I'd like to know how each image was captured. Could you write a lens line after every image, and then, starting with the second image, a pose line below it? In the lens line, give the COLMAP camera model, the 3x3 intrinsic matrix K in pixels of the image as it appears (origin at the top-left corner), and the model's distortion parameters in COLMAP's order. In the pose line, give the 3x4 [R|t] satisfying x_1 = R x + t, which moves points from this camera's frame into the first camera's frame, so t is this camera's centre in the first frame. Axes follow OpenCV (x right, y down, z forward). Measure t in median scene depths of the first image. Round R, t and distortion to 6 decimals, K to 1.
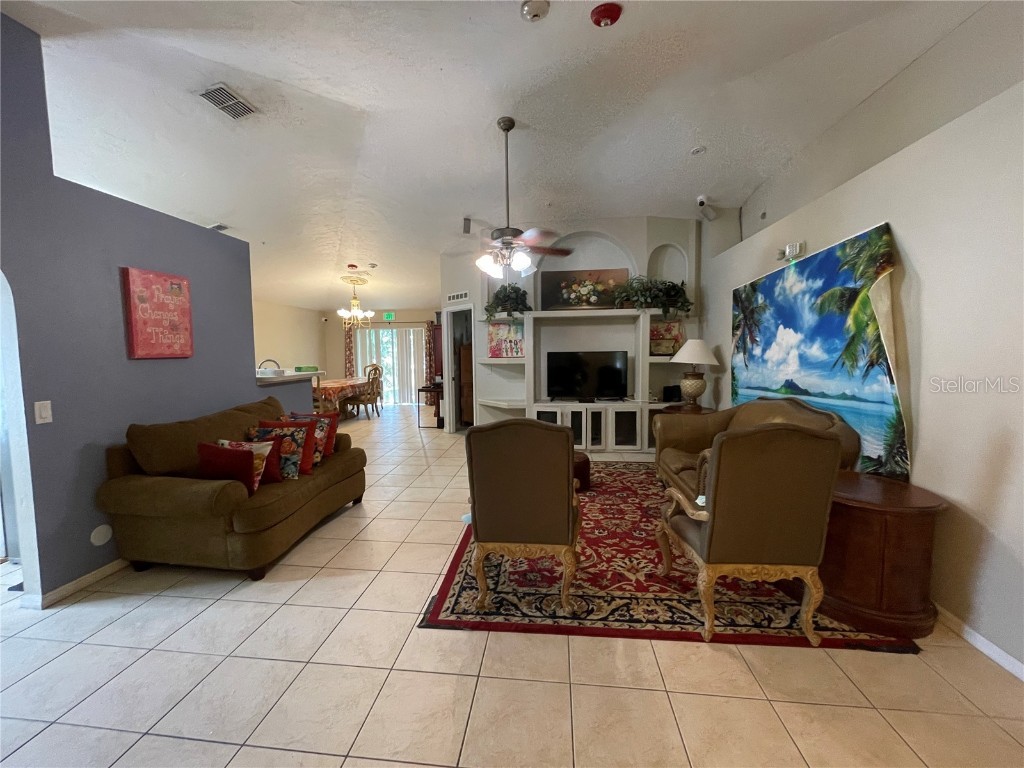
lens RADIAL K [[416.6, 0, 508.8], [0, 416.6, 380.6], [0, 0, 1]] dist [-0.001286, 0.000234]
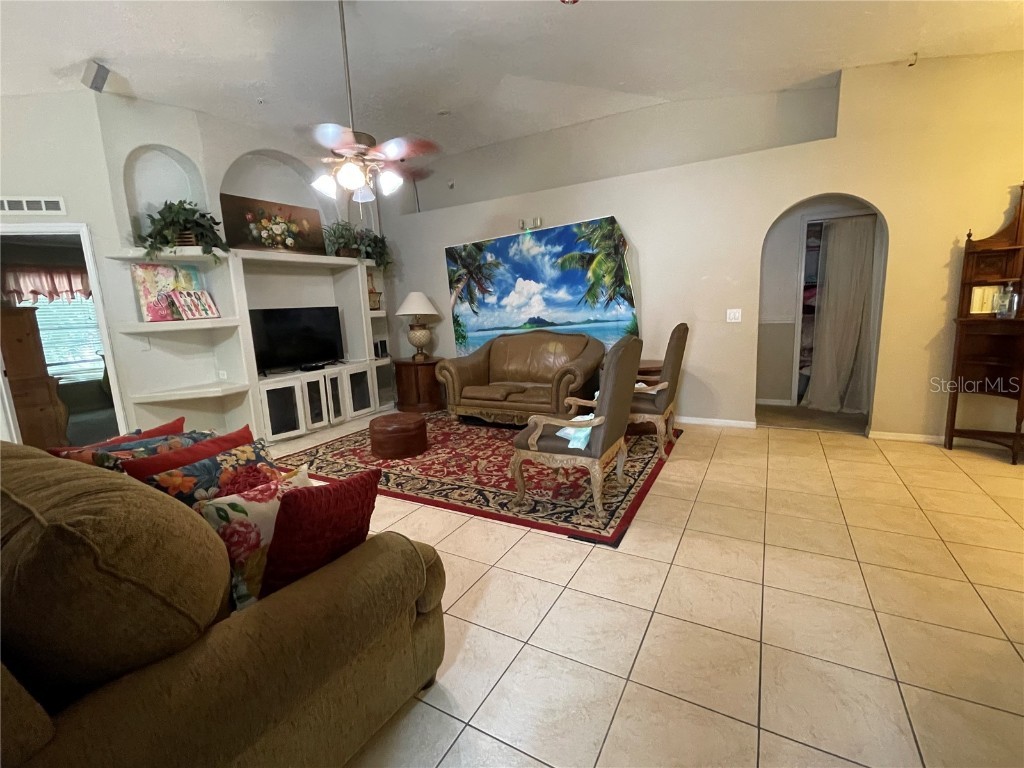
lens RADIAL K [[454.2, 0, 510.5], [0, 454.2, 382.8], [0, 0, 1]] dist [0.011201, -0.019286]
pose [[0.393451, -0.160718, 0.905188, -0.800891], [0.112773, 0.985602, 0.125978, 0.013801], [-0.912402, 0.052515, 0.405911, 0.482054]]
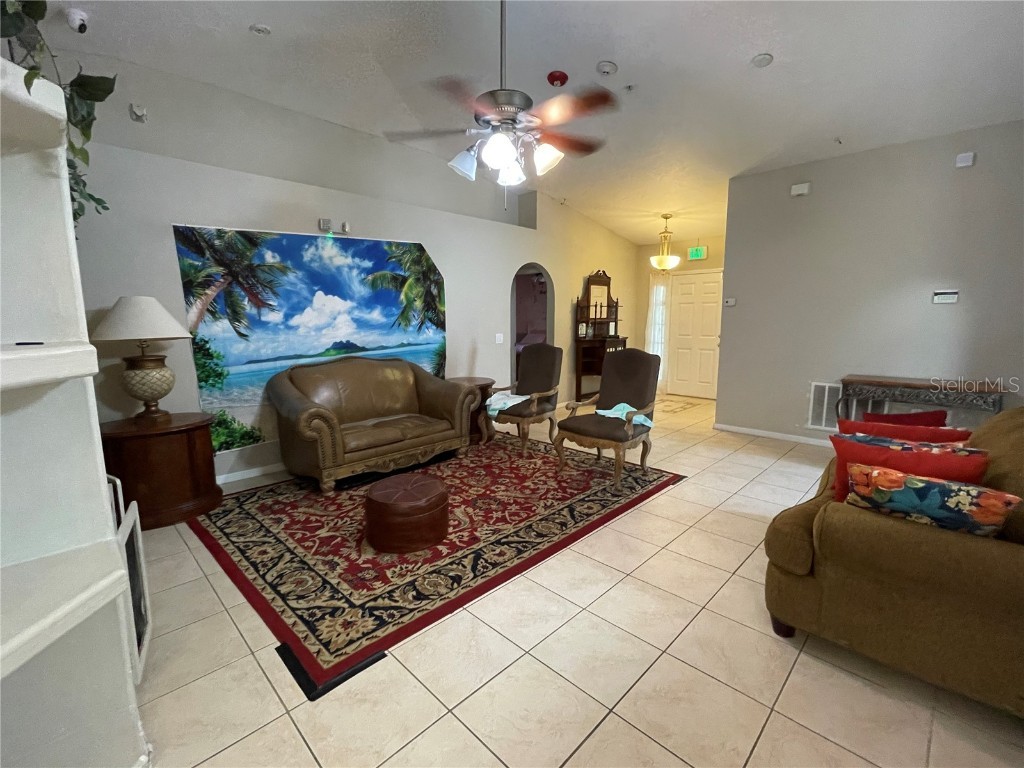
lens RADIAL K [[454.2, 0, 510.5], [0, 454.2, 382.8], [0, 0, 1]] dist [0.011201, -0.019286]
pose [[-0.784098, -0.075977, 0.615969, -0.479445], [0.059944, 0.978567, 0.197009, -0.112806], [-0.617735, 0.191398, -0.762739, 1.744054]]
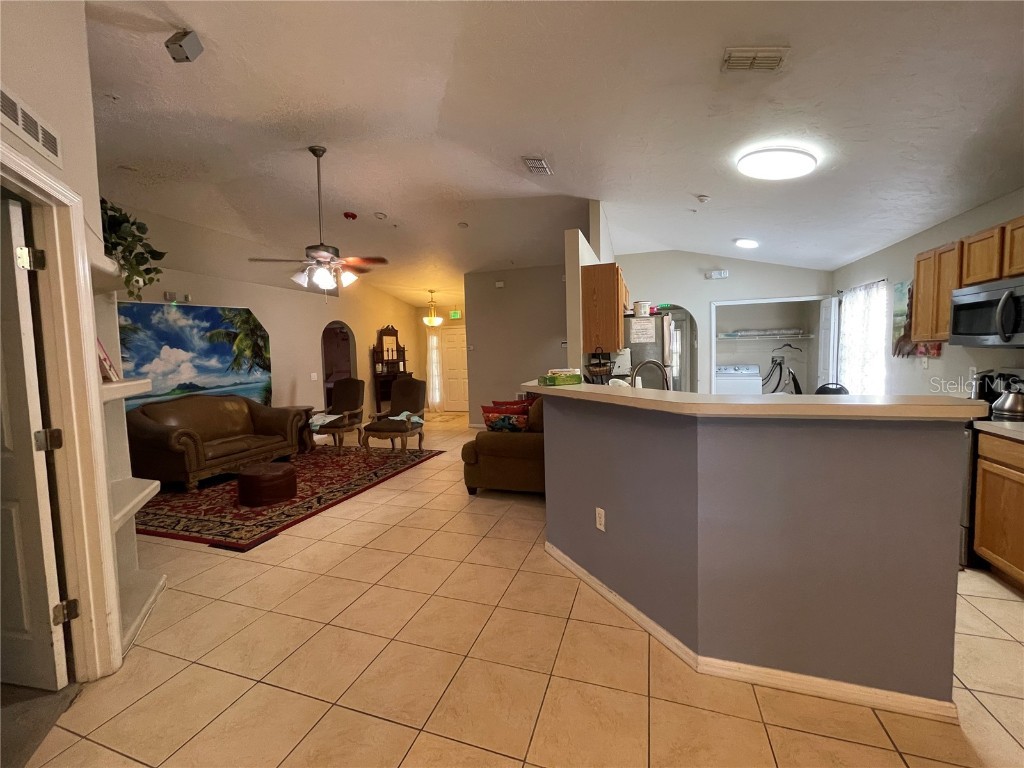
lens RADIAL K [[416.6, 0, 508.8], [0, 416.6, 380.6], [0, 0, 1]] dist [-0.001286, 0.000234]
pose [[-0.974995, 0.024262, 0.220896, -0.802153], [0.055620, 0.989026, 0.136868, -0.155375], [-0.215151, 0.145732, -0.965646, 2.255932]]
